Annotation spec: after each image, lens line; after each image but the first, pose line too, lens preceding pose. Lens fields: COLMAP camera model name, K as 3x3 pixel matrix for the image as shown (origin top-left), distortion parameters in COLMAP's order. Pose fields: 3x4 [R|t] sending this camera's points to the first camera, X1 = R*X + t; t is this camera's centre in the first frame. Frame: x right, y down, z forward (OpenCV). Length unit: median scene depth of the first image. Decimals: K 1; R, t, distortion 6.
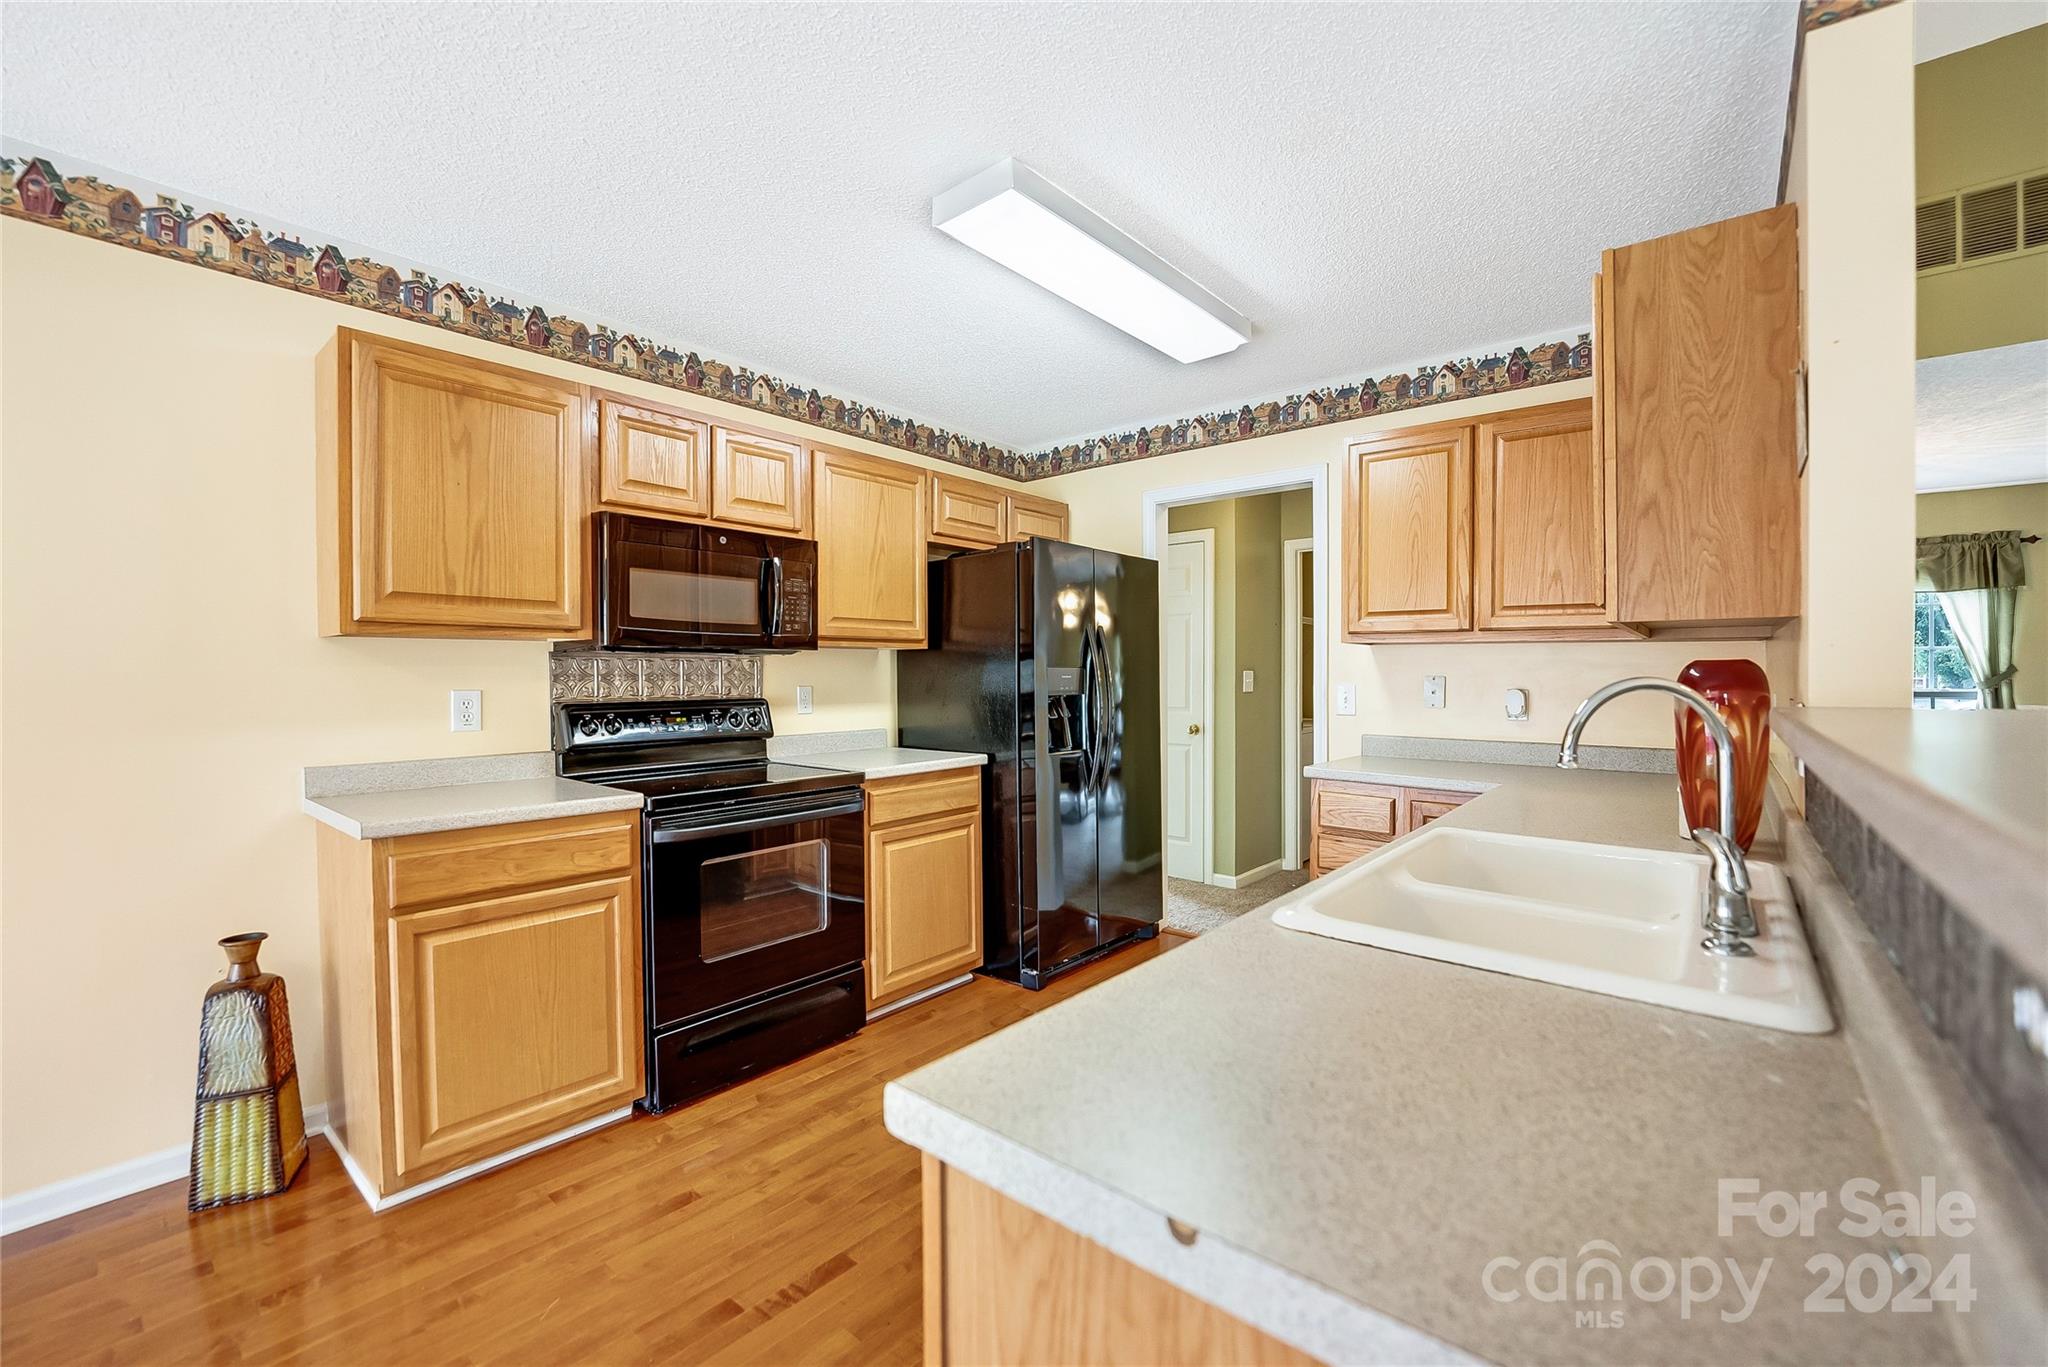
lens RADIAL K [[856.8, 0, 1020.4], [0, 856.8, 680.9], [0, 0, 1]] dist [-0.003976, 0.000101]
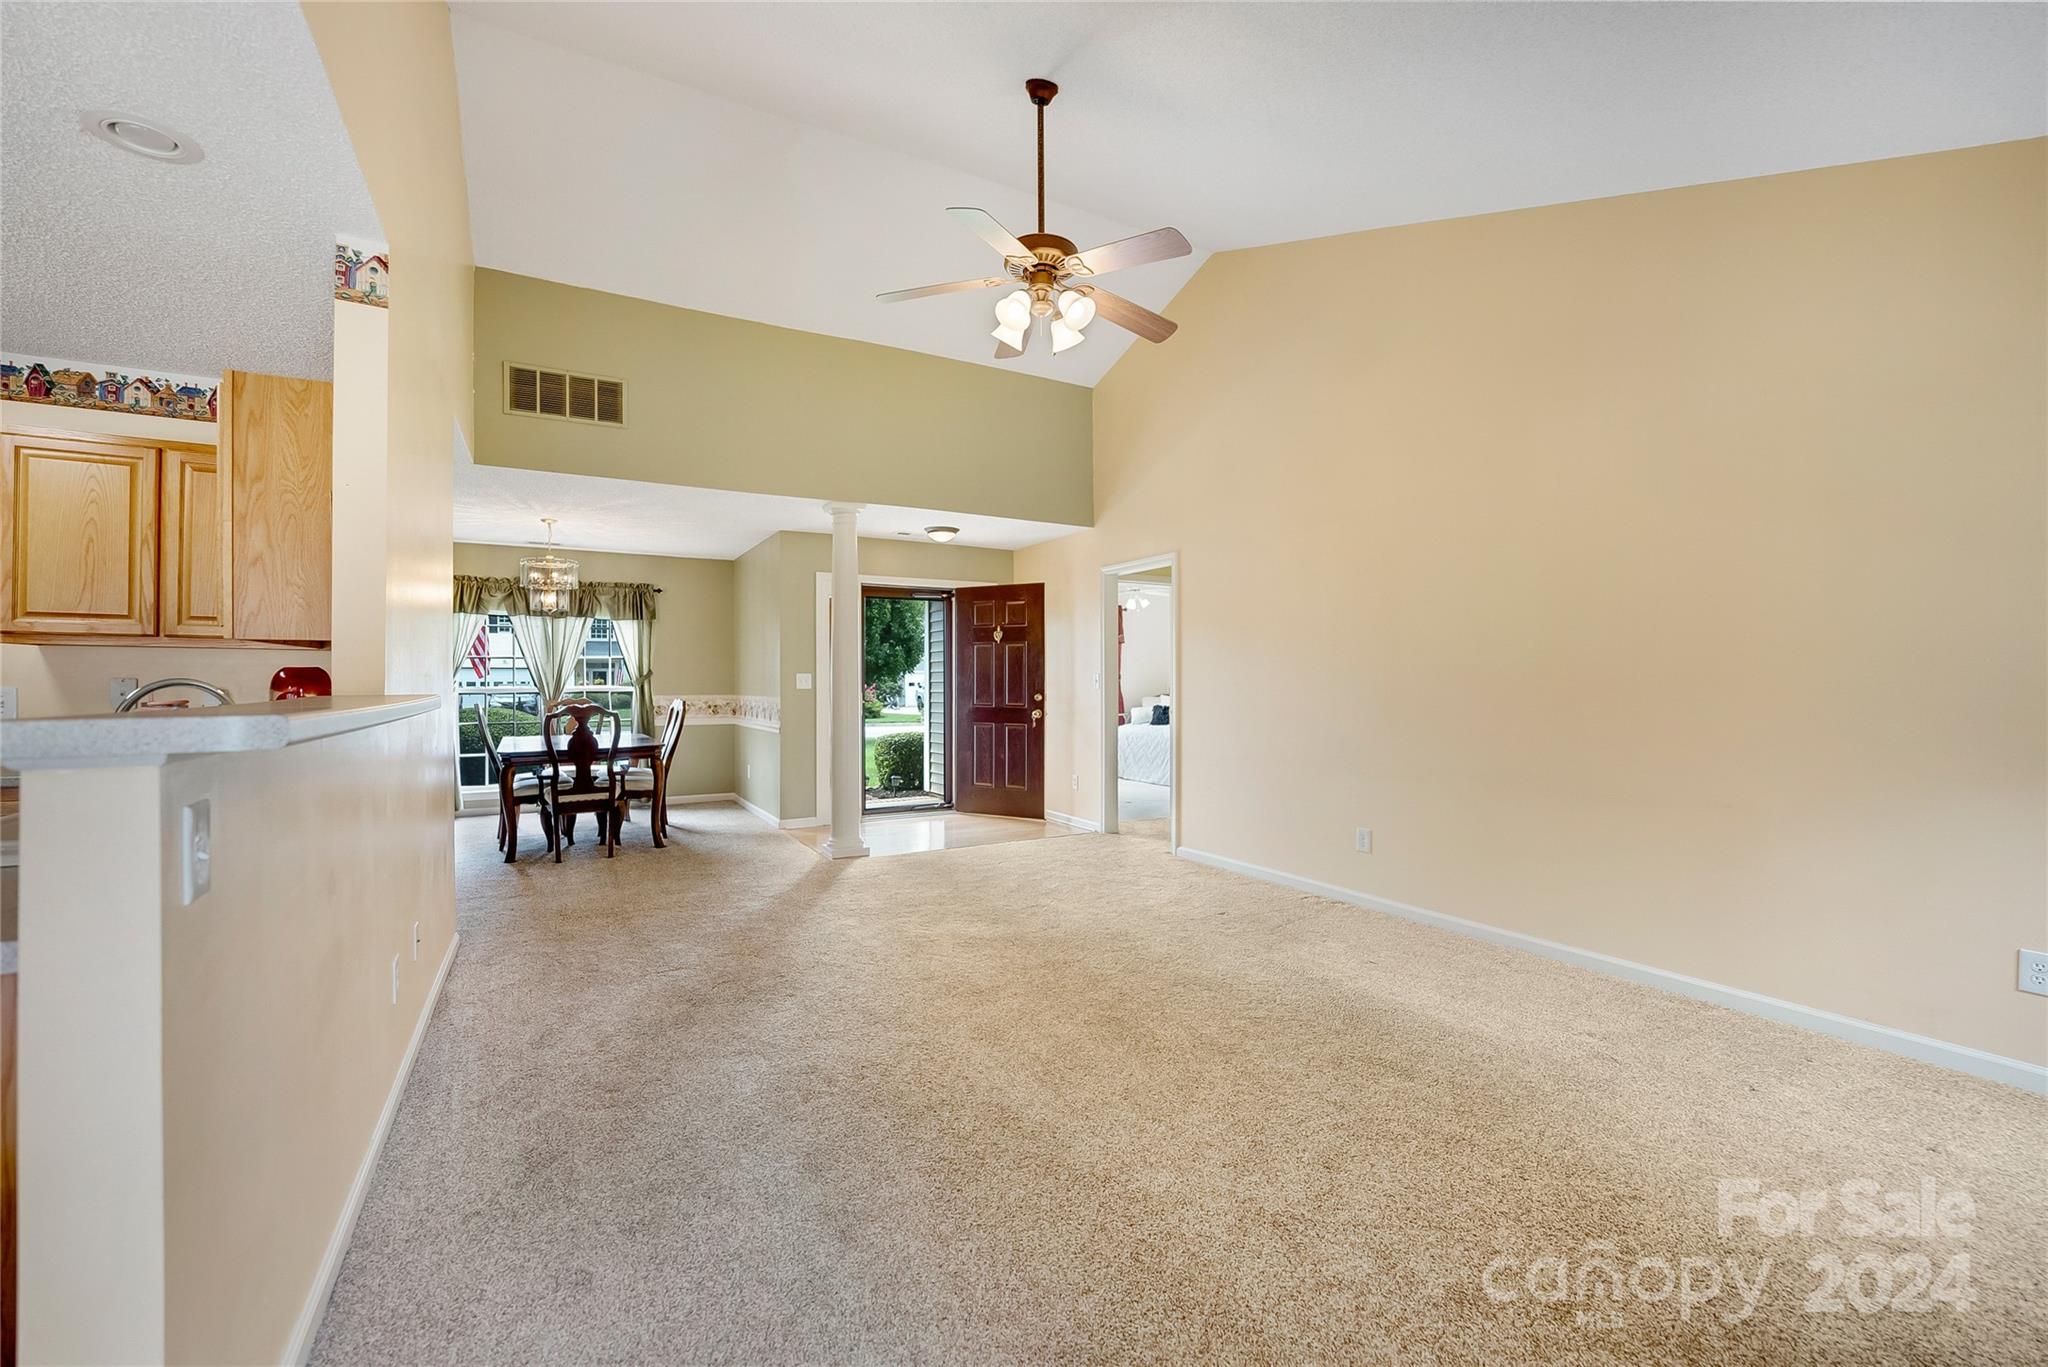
lens RADIAL K [[856.8, 0, 1024.6], [0, 856.8, 673.4], [0, 0, 1]] dist [-0.003976, 0.000101]
pose [[0.378365, 0.001920, 0.925655, -0.062566], [0.007369, 0.999960, -0.005086, 0.002625], [-0.925627, 0.008745, 0.378335, -0.439033]]
